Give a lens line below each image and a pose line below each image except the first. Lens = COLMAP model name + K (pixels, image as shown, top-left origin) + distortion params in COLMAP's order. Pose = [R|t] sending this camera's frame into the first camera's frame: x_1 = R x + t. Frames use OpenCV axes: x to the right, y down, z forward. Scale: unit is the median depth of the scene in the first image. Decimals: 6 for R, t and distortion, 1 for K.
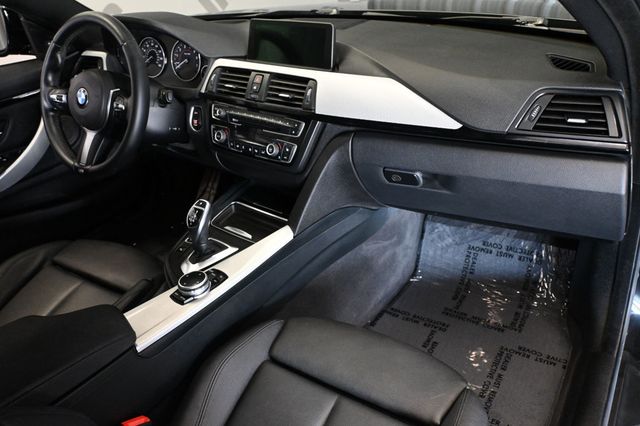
lens RADIAL K [[520.5, 0, 323.0], [0, 520.5, 209.6], [0, 0, 1]] dist [-0.013231, -0.015643]
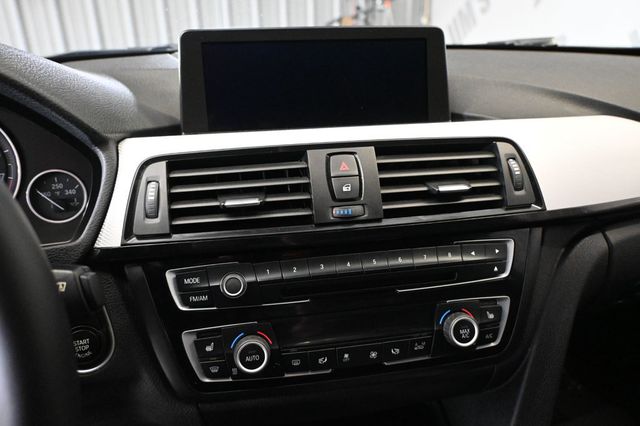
lens RADIAL K [[488.8, 0, 320.0], [0, 488.8, 214.5], [0, 0, 1]] dist [-0.047199, 0.001244]
pose [[0.663052, -0.217275, 0.716347, -0.386117], [0.331267, 0.943314, -0.020504, -0.213700], [-0.671285, 0.250898, 0.697443, 0.769199]]
